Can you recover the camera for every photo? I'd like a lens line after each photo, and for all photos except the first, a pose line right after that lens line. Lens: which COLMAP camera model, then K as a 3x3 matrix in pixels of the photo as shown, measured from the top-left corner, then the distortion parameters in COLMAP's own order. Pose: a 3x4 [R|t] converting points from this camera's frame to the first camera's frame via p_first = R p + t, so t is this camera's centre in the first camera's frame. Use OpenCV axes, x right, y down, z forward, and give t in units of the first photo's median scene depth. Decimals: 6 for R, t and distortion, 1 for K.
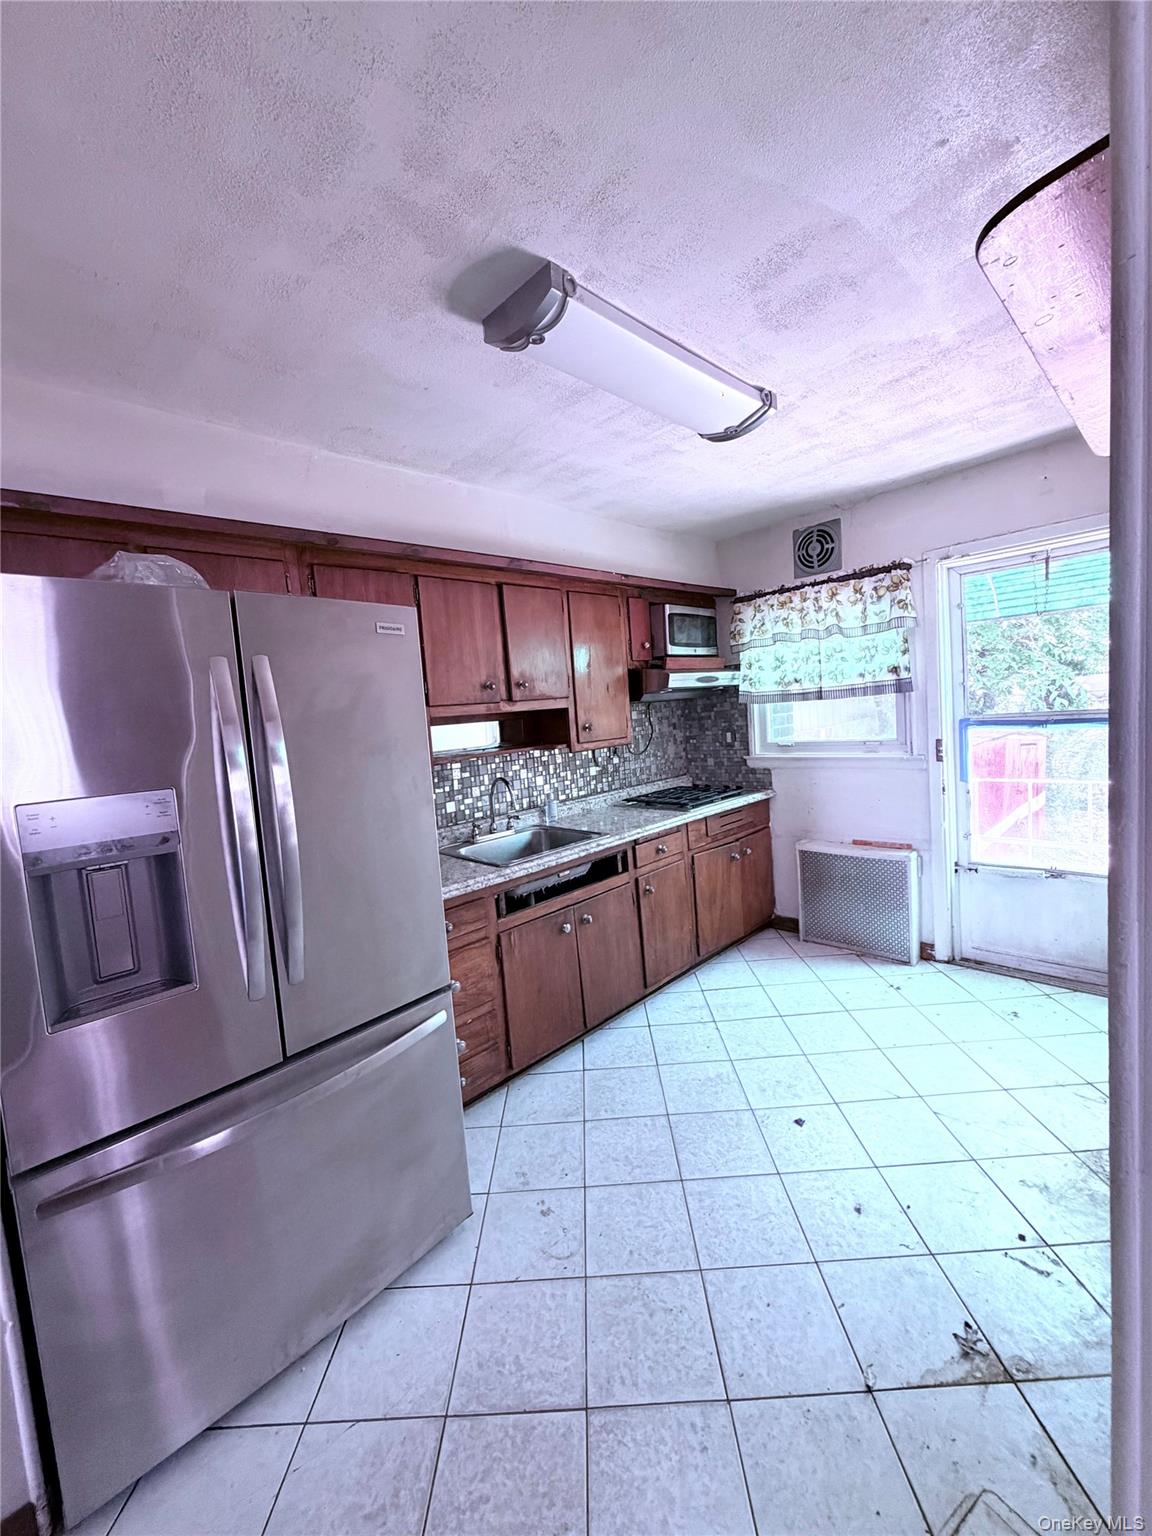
lens RADIAL K [[613.1, 0, 577.7], [0, 613.1, 762.8], [0, 0, 1]] dist [0.000023, 0.000161]
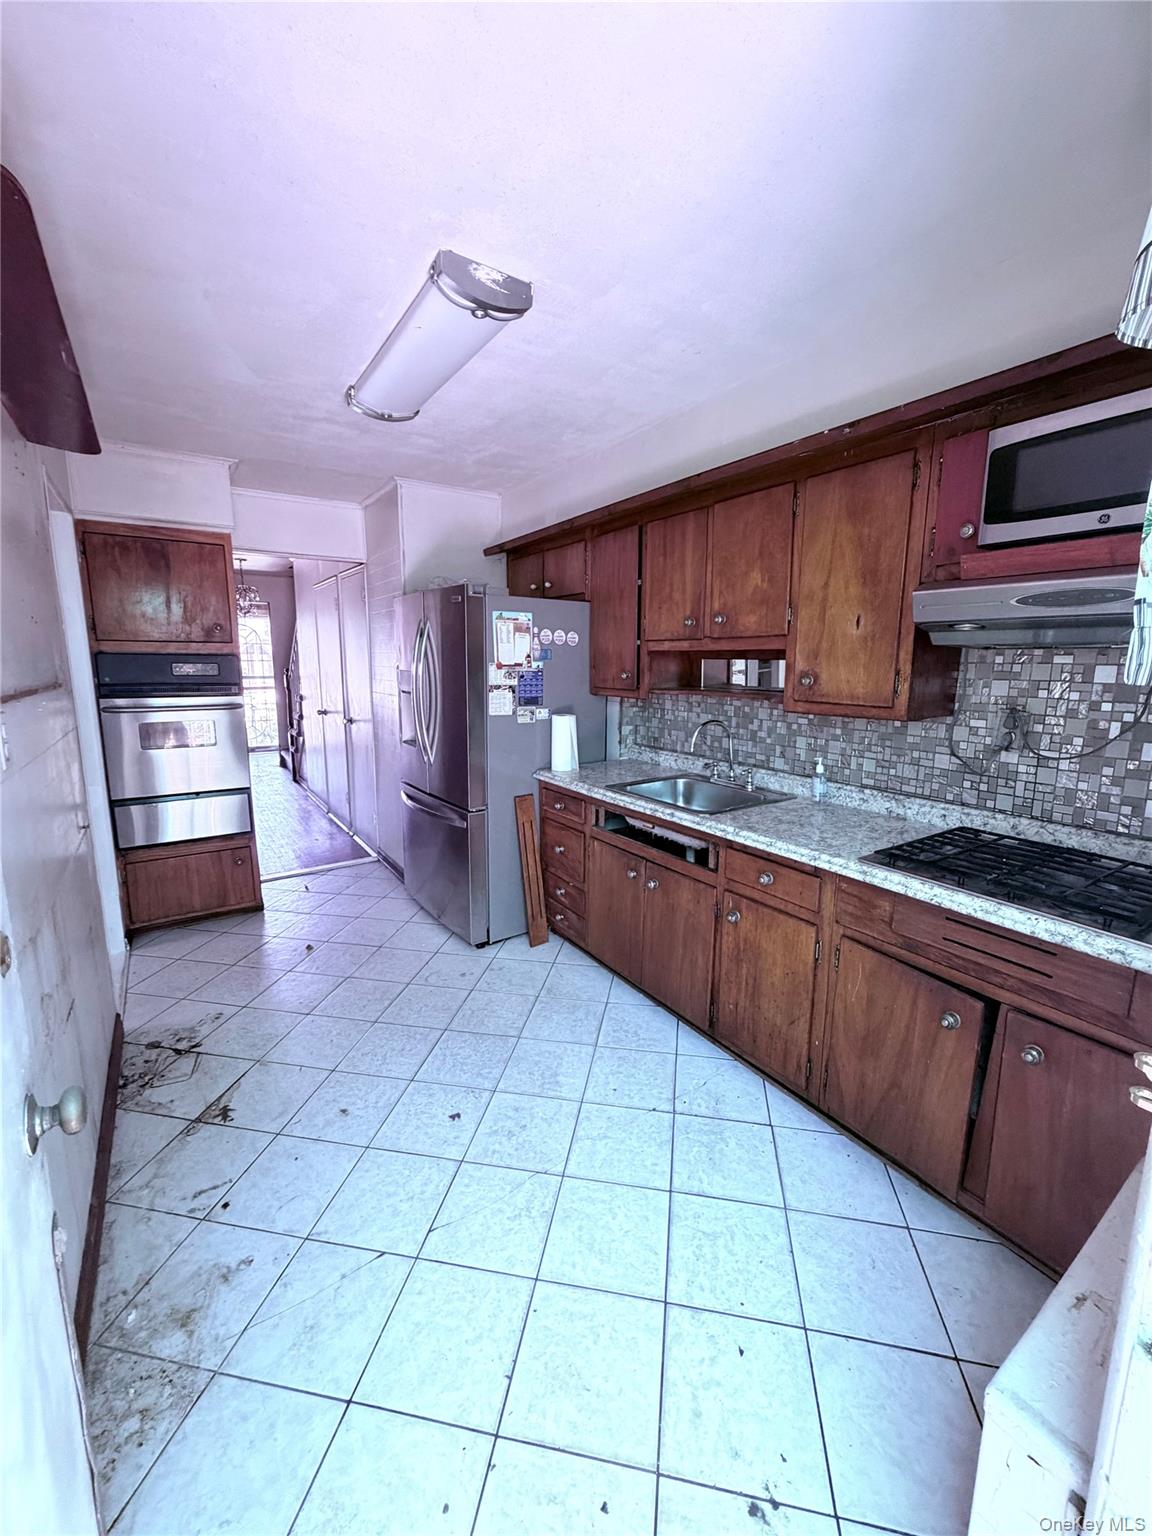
lens RADIAL K [[613.1, 0, 577.7], [0, 613.1, 762.8], [0, 0, 1]] dist [0.000023, 0.000161]
pose [[-0.179179, 0.239845, -0.954133, 0.895252], [-0.075894, 0.963568, 0.256469, -0.151203], [0.980885, 0.118367, -0.154448, 1.040460]]
